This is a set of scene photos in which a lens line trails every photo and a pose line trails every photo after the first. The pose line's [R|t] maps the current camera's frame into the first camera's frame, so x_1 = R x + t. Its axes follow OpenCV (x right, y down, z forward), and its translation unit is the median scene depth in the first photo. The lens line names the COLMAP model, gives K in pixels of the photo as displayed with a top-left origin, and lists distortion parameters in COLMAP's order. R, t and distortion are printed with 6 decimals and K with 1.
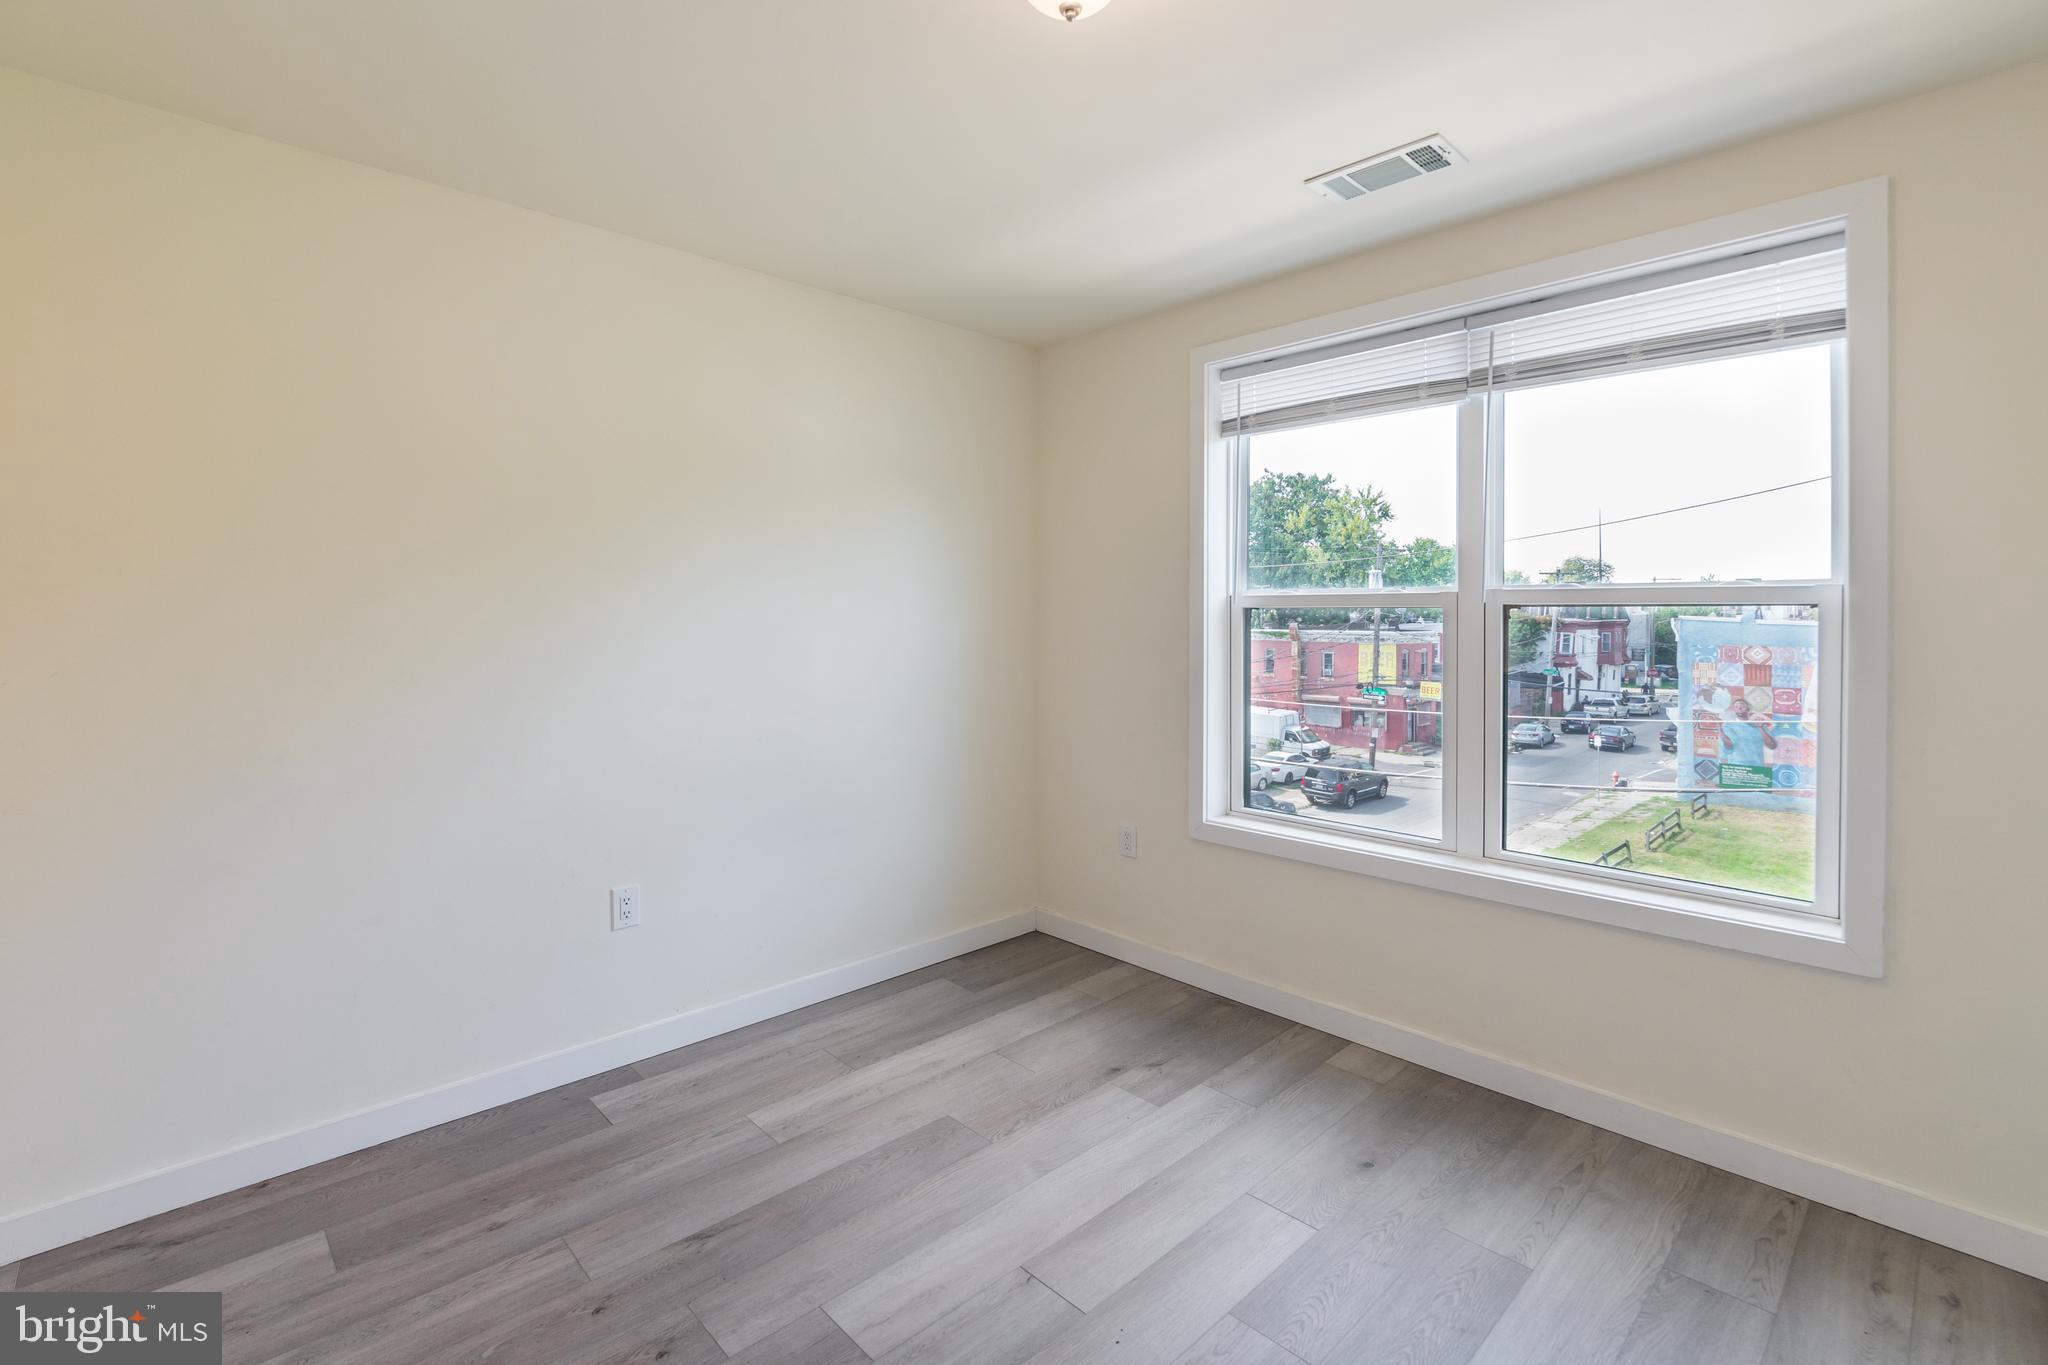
lens RADIAL K [[921.2, 0, 1013.7], [0, 921.2, 616.5], [0, 0, 1]] dist [-0.014157, 0.000437]
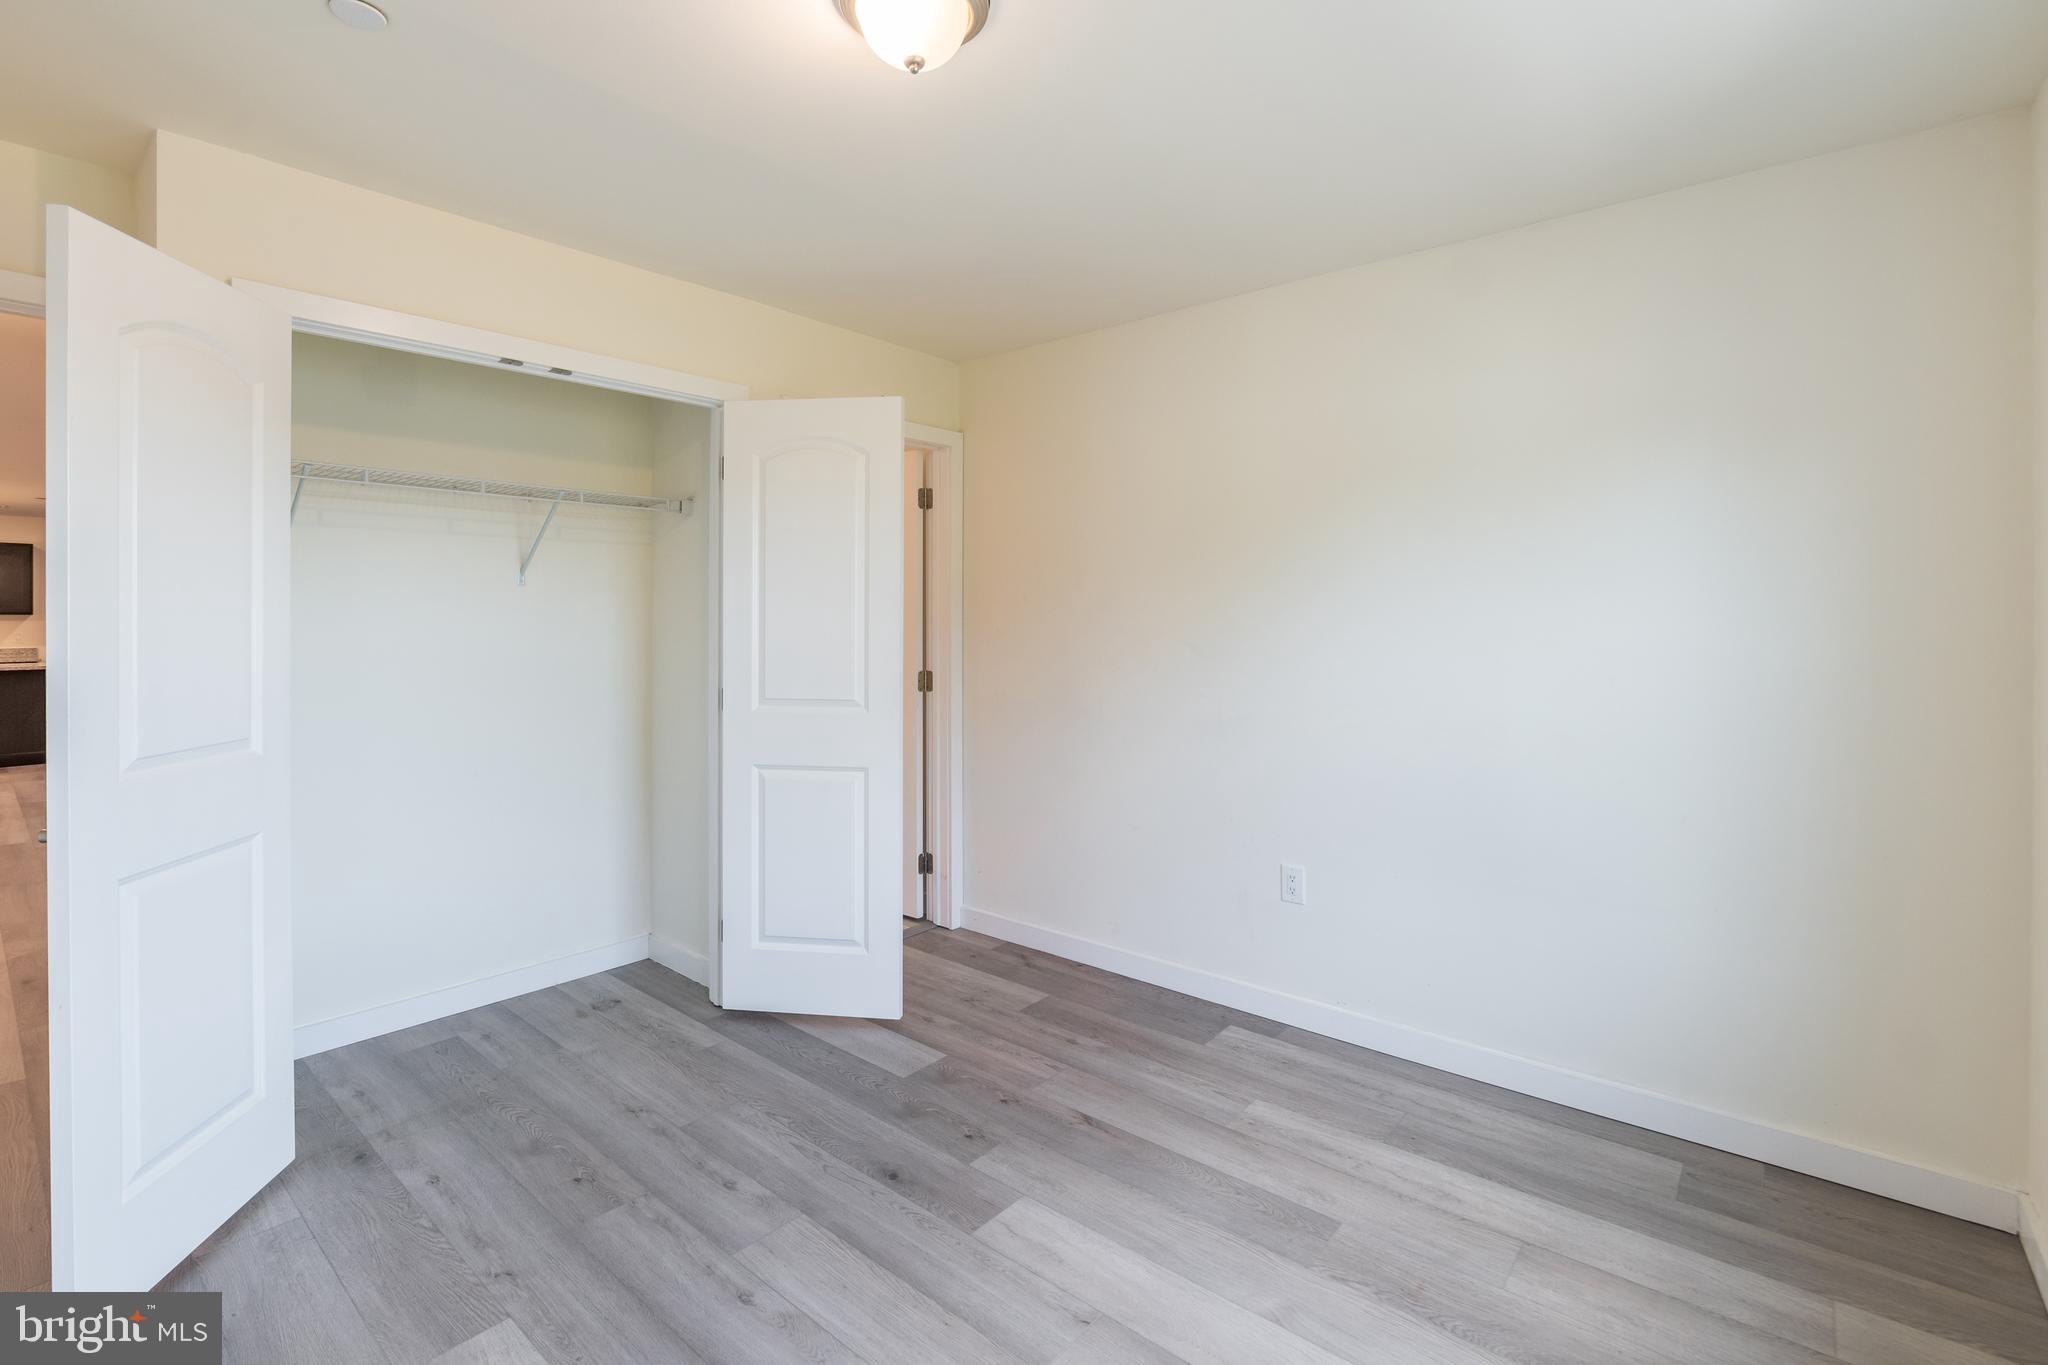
lens RADIAL K [[921.2, 0, 1070.5], [0, 921.2, 649.1], [0, 0, 1]] dist [-0.014157, 0.000437]
pose [[0.146033, 0.029090, -0.988852, 0.758627], [-0.008826, 0.999566, 0.028102, 0.006331], [0.989240, 0.004624, 0.146226, 0.695235]]
